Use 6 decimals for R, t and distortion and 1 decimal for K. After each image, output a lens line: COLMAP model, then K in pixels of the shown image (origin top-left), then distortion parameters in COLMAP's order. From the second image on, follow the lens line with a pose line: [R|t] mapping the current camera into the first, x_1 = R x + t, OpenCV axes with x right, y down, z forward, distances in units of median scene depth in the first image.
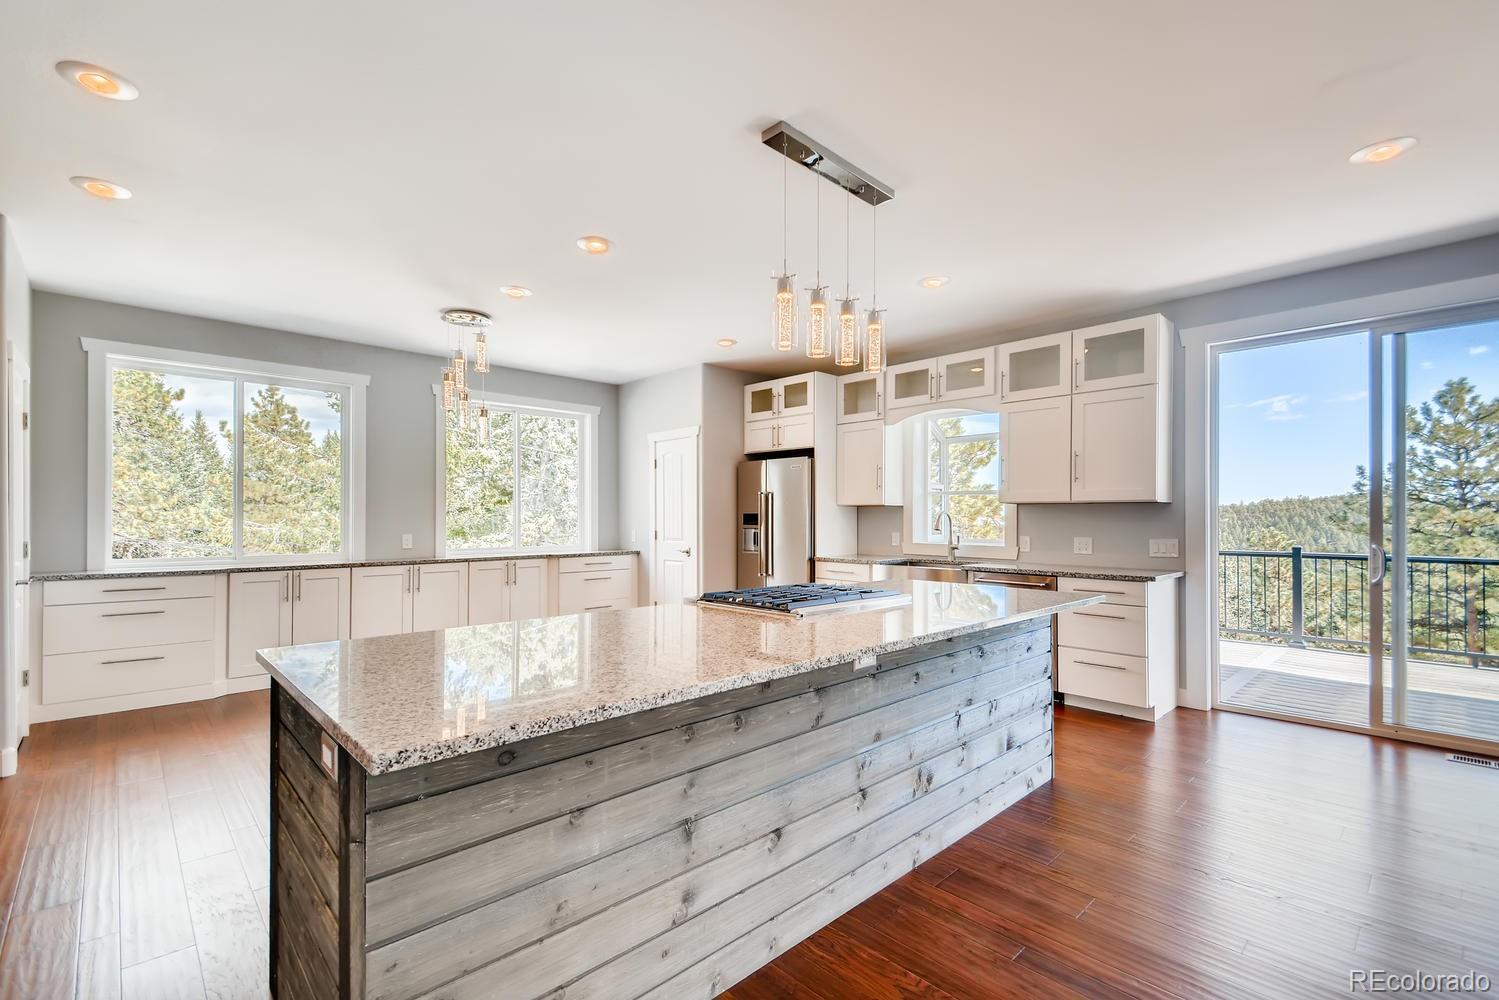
lens RADIAL K [[666.6, 0, 753.1], [0, 666.6, 516.5], [0, 0, 1]] dist [0.016639, -0.000535]
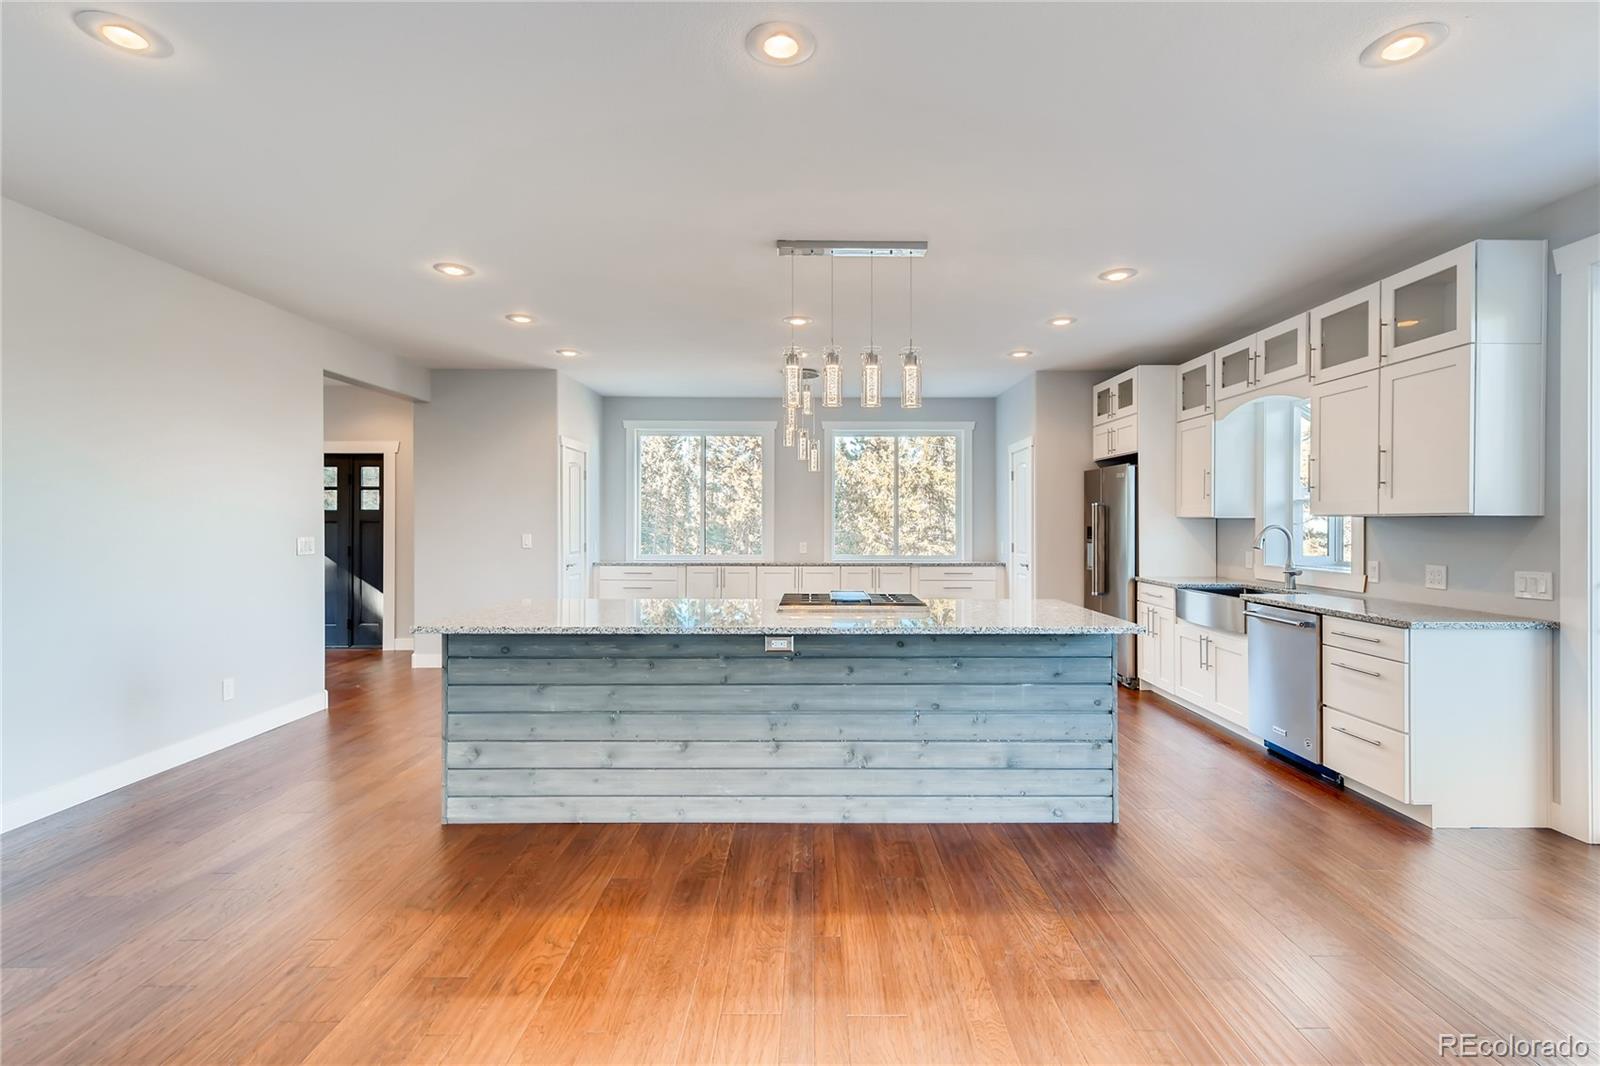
lens RADIAL K [[749.8, 0, 805.8], [0, 749.8, 522.2], [0, 0, 1]] dist [0.011276, -0.000713]
pose [[0.719444, 0.000649, -0.694550, 0.451692], [0.000203, 0.999999, 0.001145, -0.011966], [0.694551, -0.000965, 0.719443, -0.016280]]
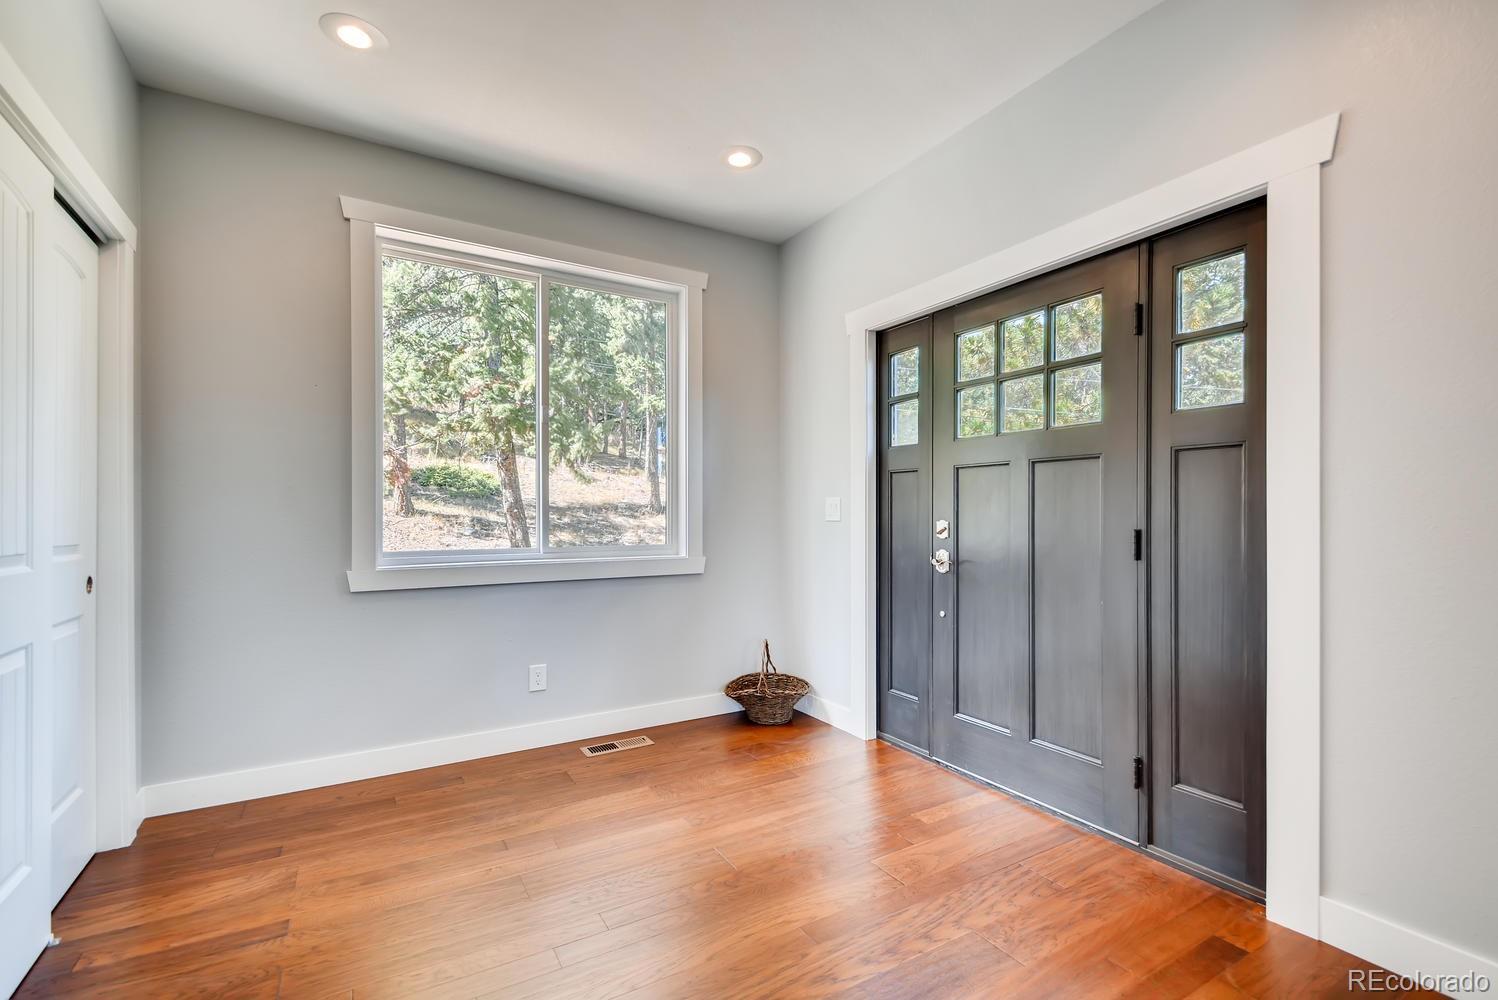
lens RADIAL K [[666.1, 0, 752.6], [0, 666.1, 516.5], [0, 0, 1]] dist [0.016639, -0.000535]
pose [[-0.223446, 0.003832, -0.974709, -0.590638], [0.001371, 0.999993, 0.003617, 0.022177], [0.974715, -0.000528, -0.223449, 0.241837]]
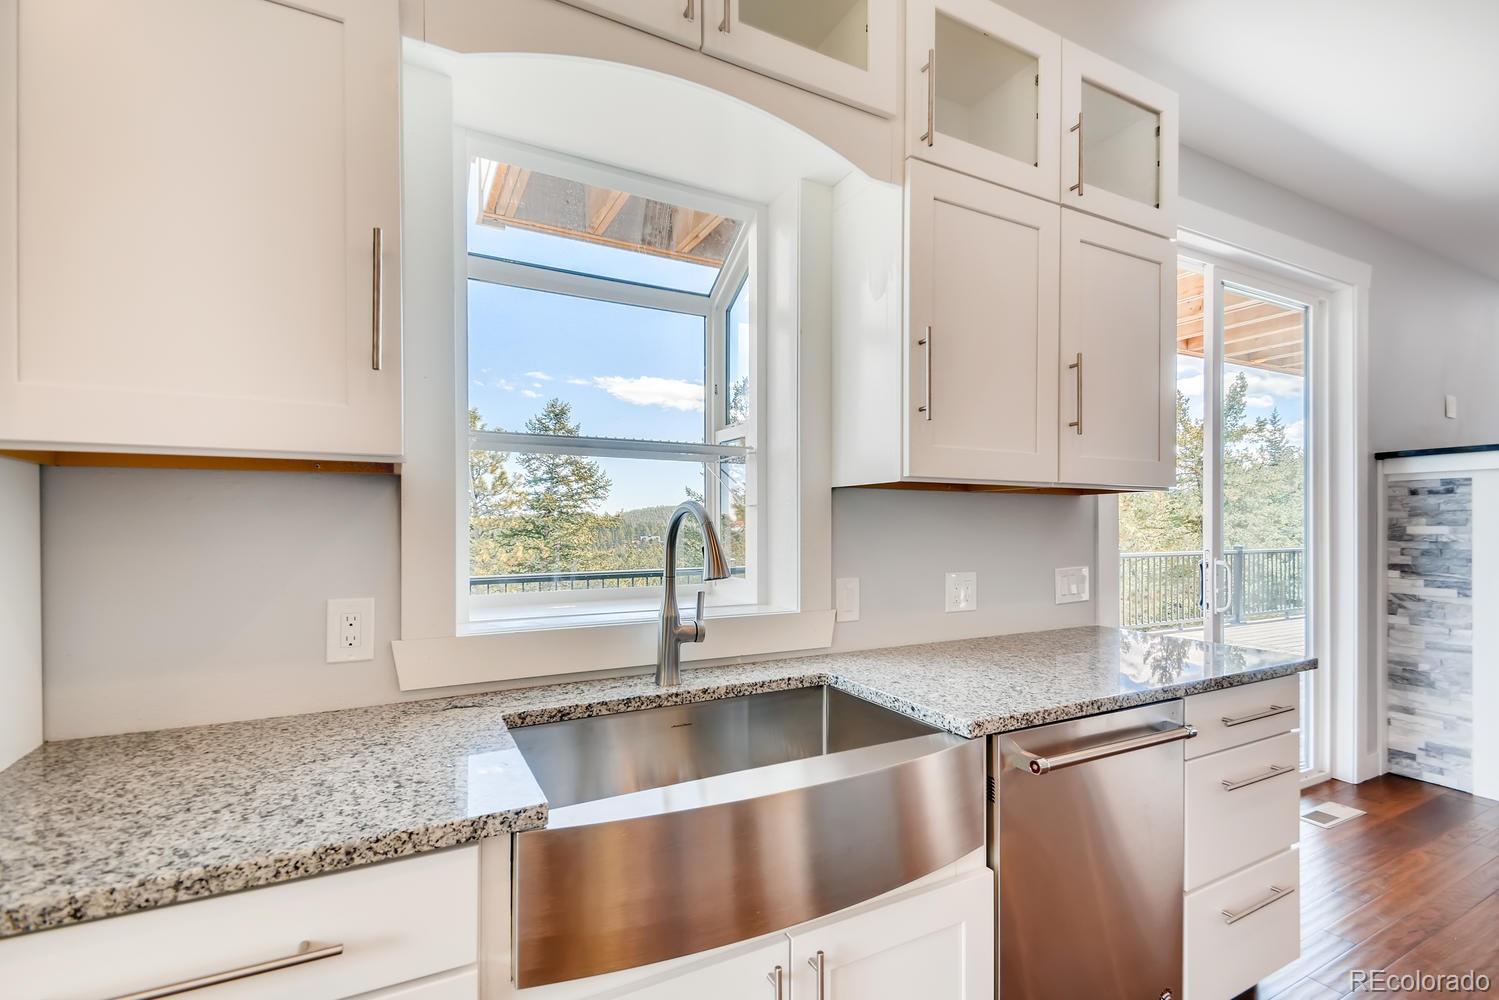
lens RADIAL K [[674.4, 0, 755.2], [0, 674.4, 526.1], [0, 0, 1]] dist [0.021187, -0.000462]
pose [[0.265177, -0.006886, 0.964175, 0.039194], [0.001761, 0.999976, 0.006657, -0.000719], [-0.964198, -0.000067, 0.265182, 0.807702]]
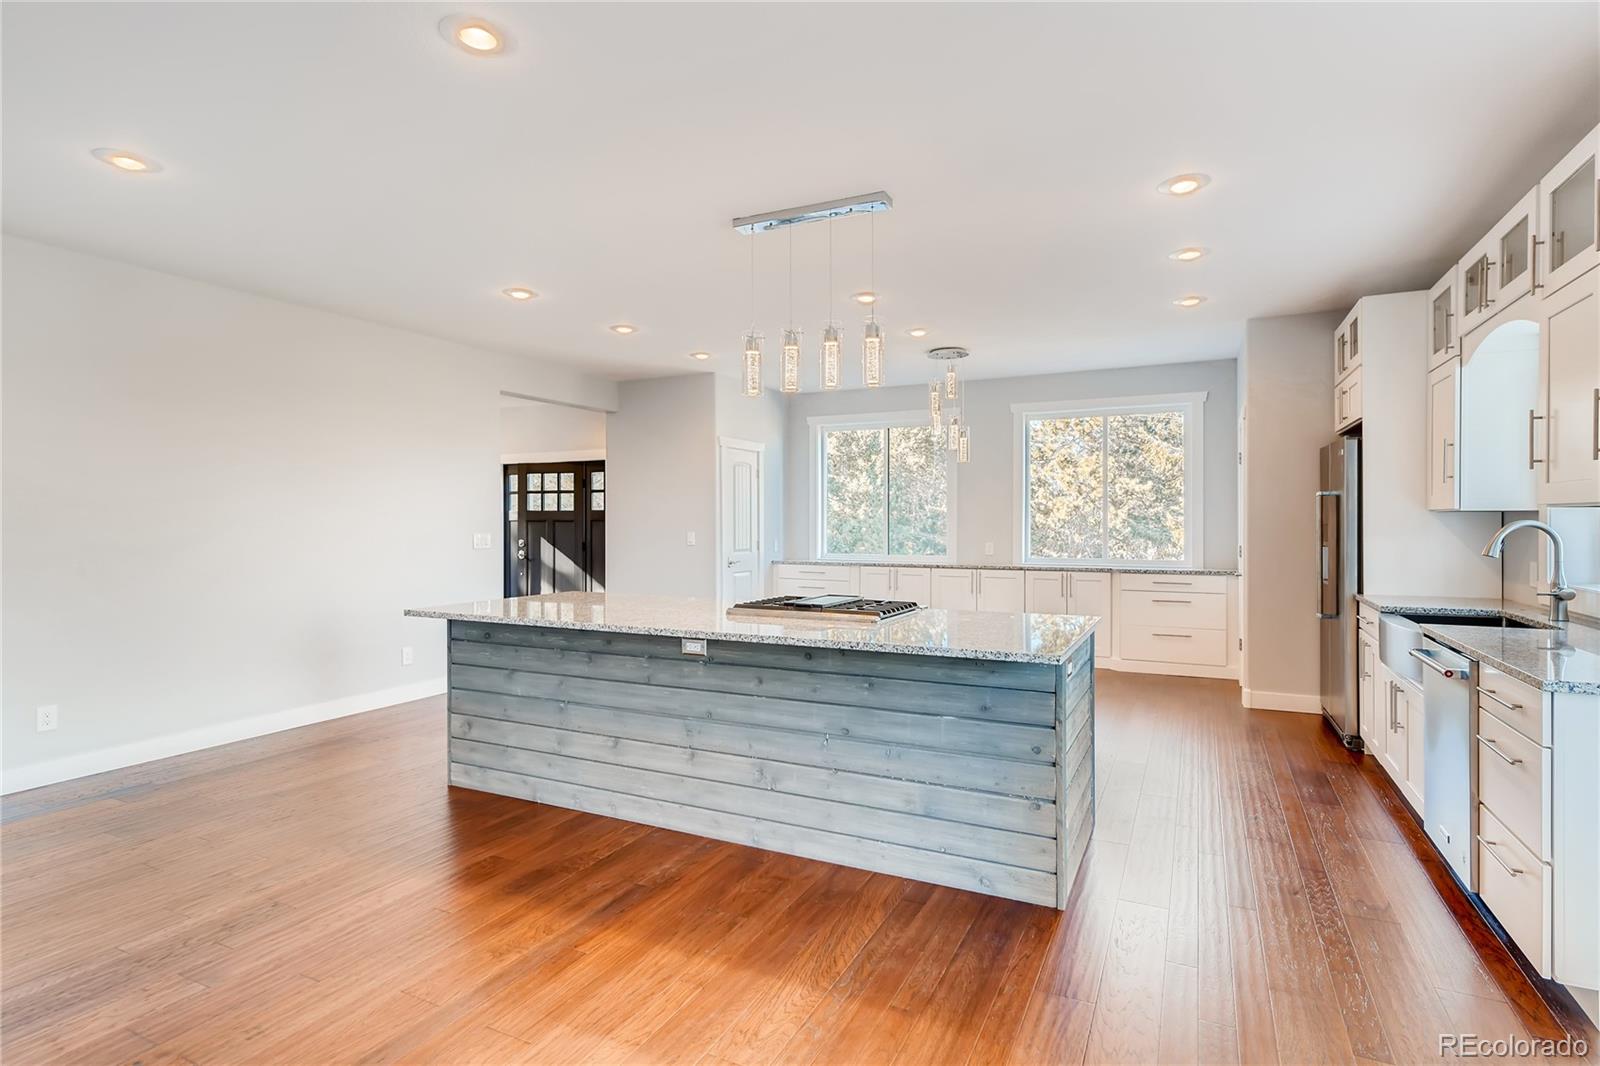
lens RADIAL K [[792.7, 0, 806.4], [0, 792.7, 524.9], [0, 0, 1]] dist [0.006286, 0.000530]
pose [[0.340268, 0.003485, -0.940322, 0.599732], [0.003182, 0.999983, 0.004858, -0.009581], [0.940323, -0.004645, 0.340251, 0.248495]]
